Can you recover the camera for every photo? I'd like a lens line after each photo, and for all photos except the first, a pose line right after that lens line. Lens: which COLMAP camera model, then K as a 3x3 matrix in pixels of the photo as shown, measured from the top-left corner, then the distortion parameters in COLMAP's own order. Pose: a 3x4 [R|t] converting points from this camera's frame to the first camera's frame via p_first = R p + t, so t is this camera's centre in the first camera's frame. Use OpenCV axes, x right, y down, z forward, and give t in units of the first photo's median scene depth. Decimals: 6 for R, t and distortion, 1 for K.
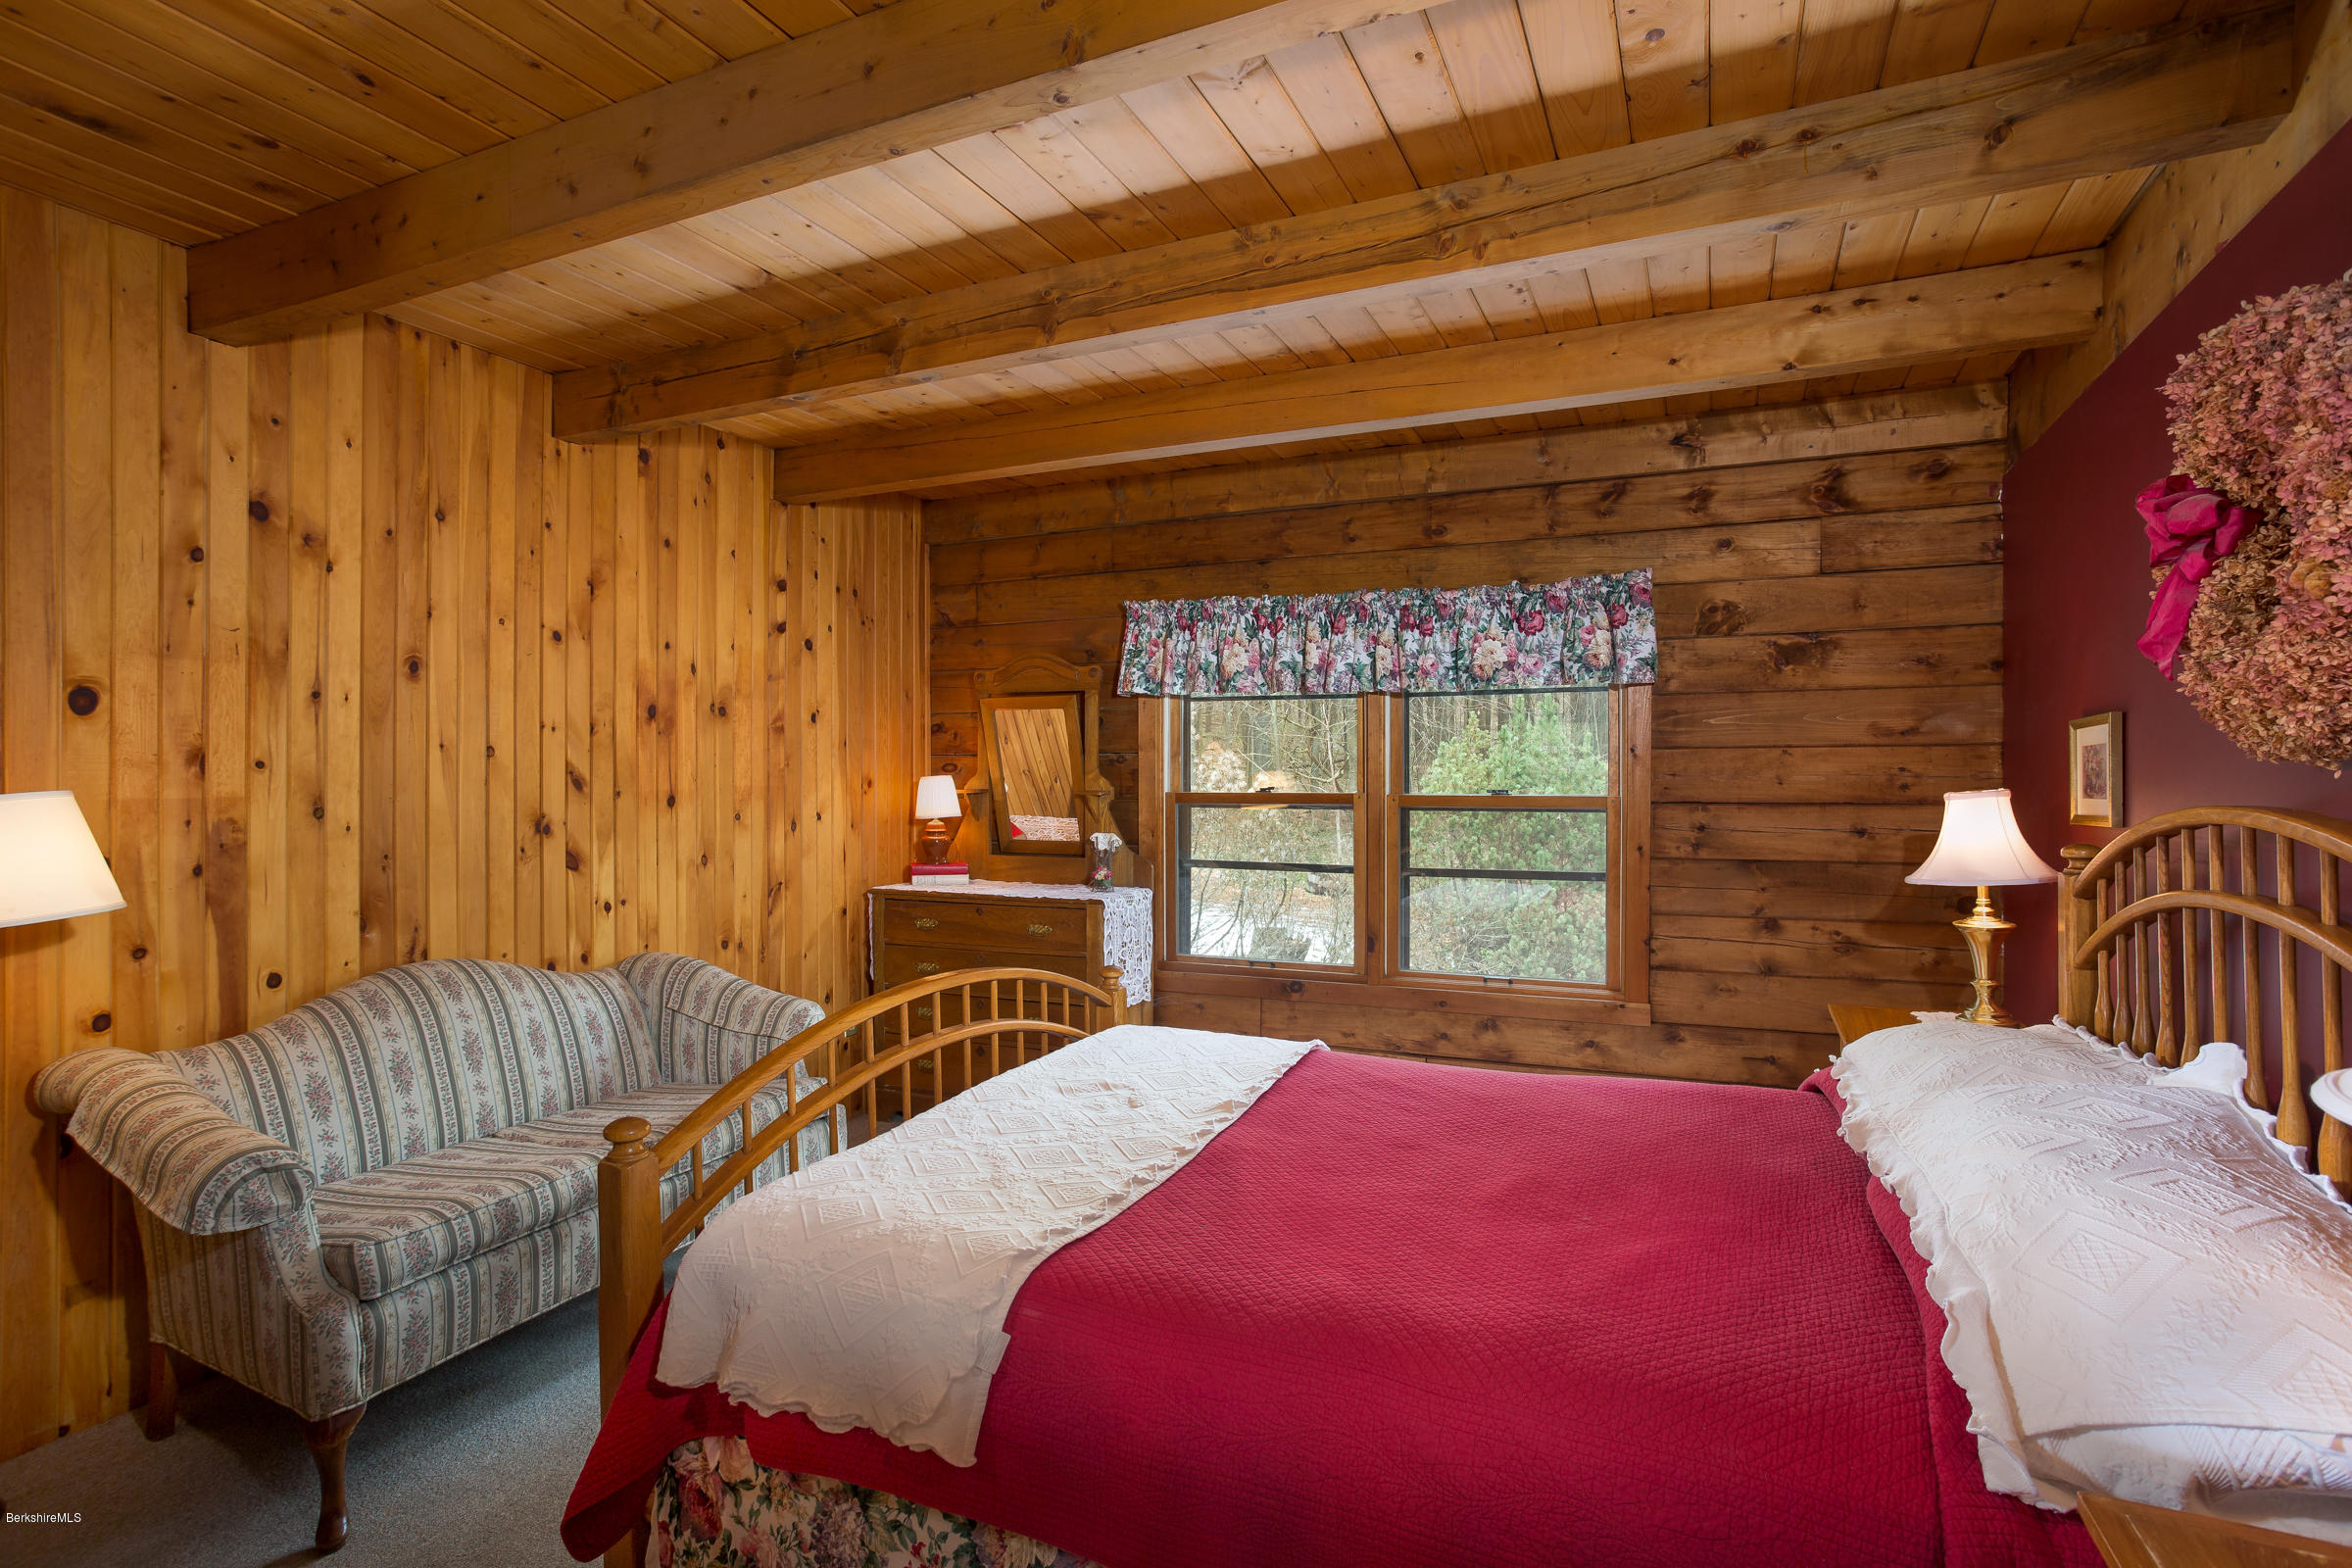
lens RADIAL K [[1126.9, 0, 1175.2], [0, 1126.9, 769.9], [0, 0, 1]] dist [-0.013816, 0.004551]
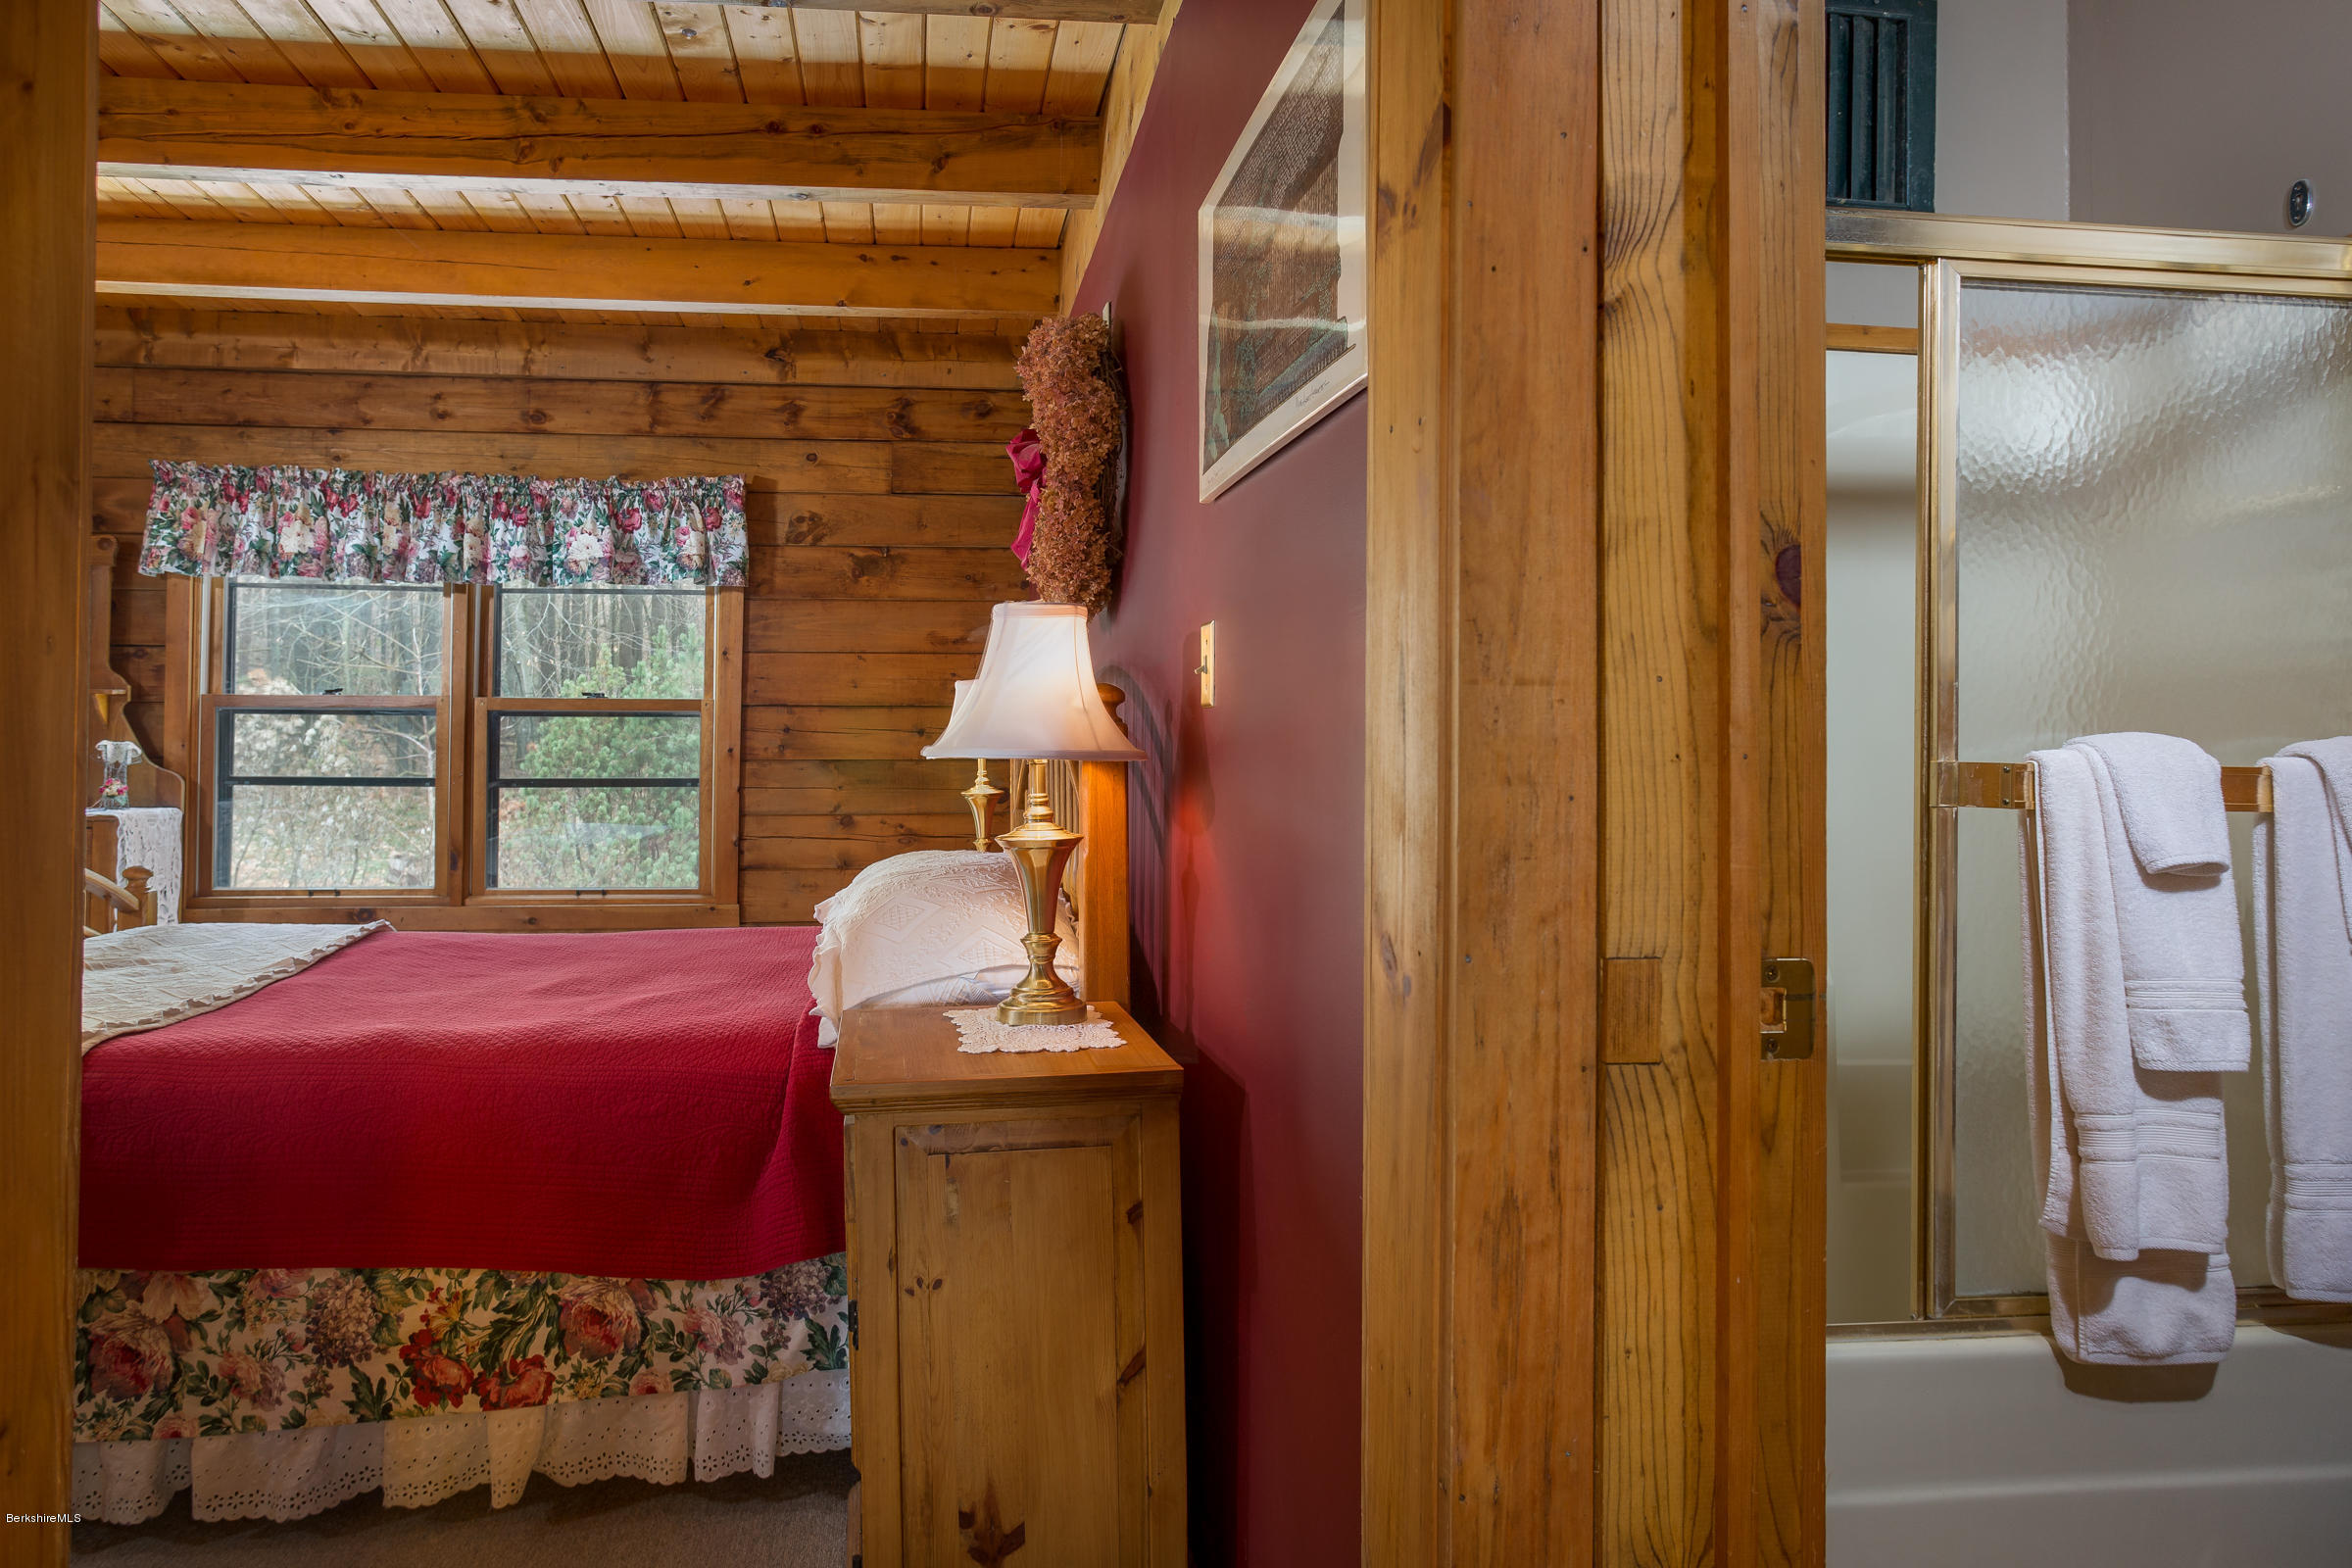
lens RADIAL K [[1894.0, 0, 1174.0], [0, 1894.0, 789.4], [0, 0, 1]] dist [-0.037731, 0.017894]
pose [[0.876788, 0.020650, 0.480433, -0.052890], [-0.009034, 0.999609, -0.026478, 0.148270], [-0.480792, 0.018875, 0.876632, -0.686602]]
